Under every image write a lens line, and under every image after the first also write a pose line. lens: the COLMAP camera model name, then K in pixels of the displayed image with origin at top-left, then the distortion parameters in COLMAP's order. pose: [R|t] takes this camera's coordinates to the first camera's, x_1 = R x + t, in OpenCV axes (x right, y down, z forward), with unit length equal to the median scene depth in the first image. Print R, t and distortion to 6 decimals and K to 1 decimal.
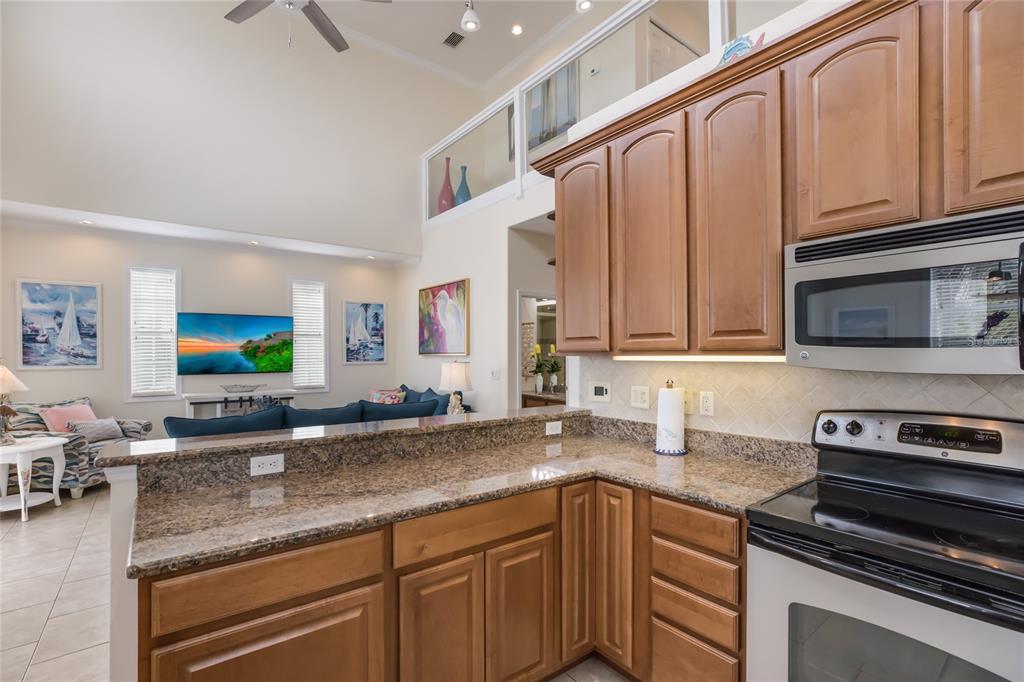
lens RADIAL K [[475.0, 0, 513.9], [0, 475.0, 353.9], [0, 0, 1]] dist [0.002599, 0.001013]
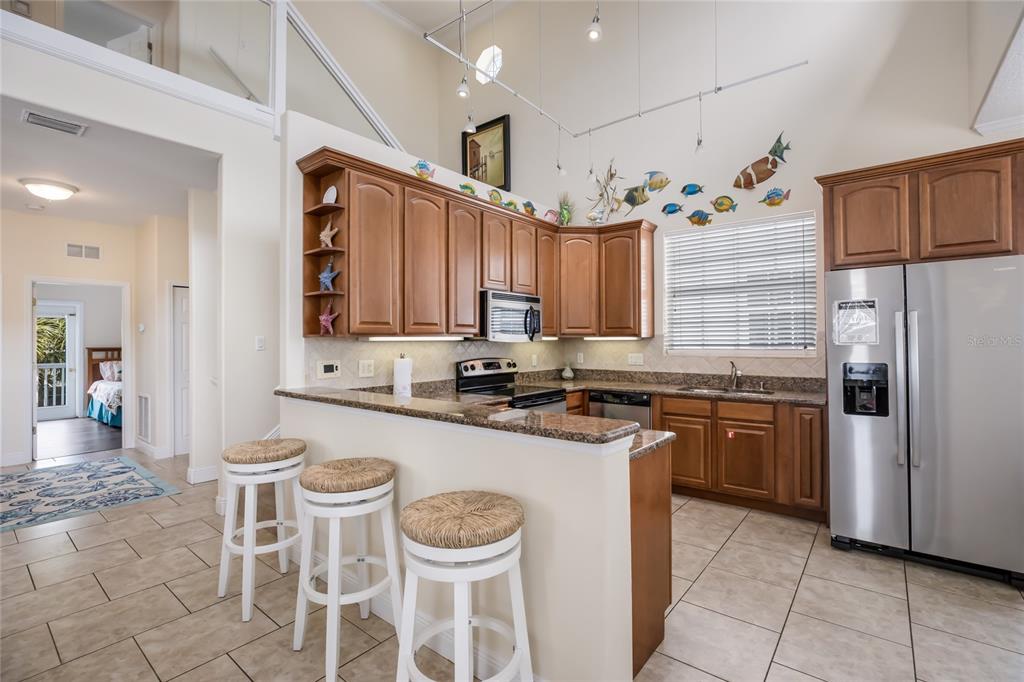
lens RADIAL K [[470.9, 0, 512.0], [0, 470.9, 341.0], [0, 0, 1]] dist [-0.024230, 0.000219]
pose [[-0.238198, 0.007073, 0.971191, -0.493654], [0.009359, 0.999944, -0.004987, 0.010785], [-0.971172, 0.007902, -0.238251, 0.412677]]
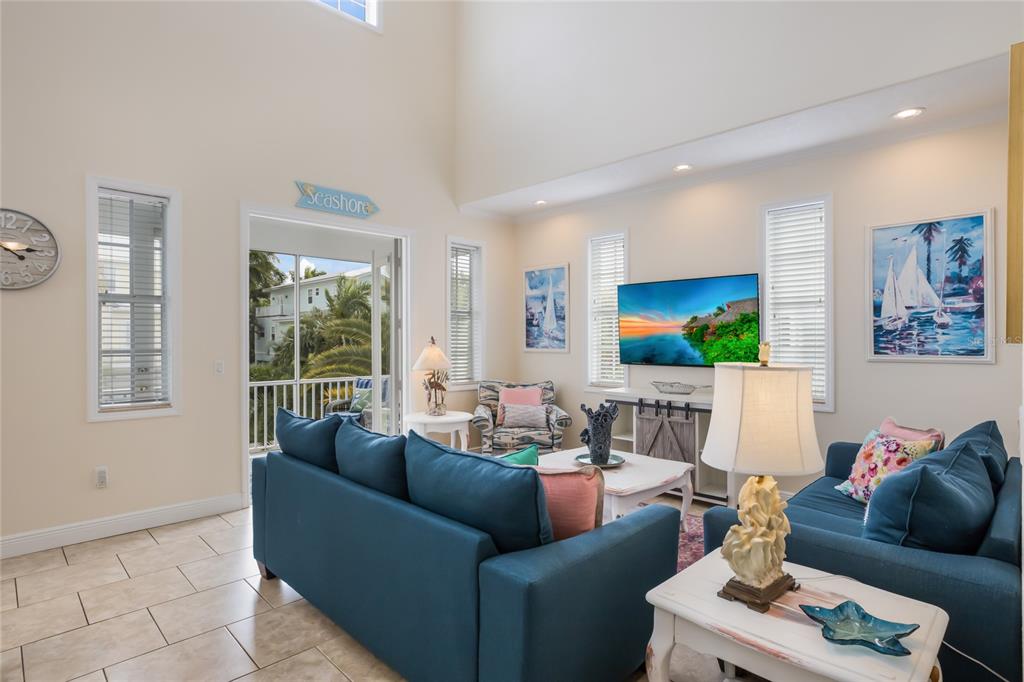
lens RADIAL K [[514.6, 0, 506.7], [0, 514.6, 342.4], [0, 0, 1]] dist [-0.024974, 0.013146]
pose [[0.127133, 0.011912, -0.991814, 0.130826], [-0.003698, 0.999927, 0.011535, -0.000444], [0.991879, 0.002202, 0.127168, 0.706823]]
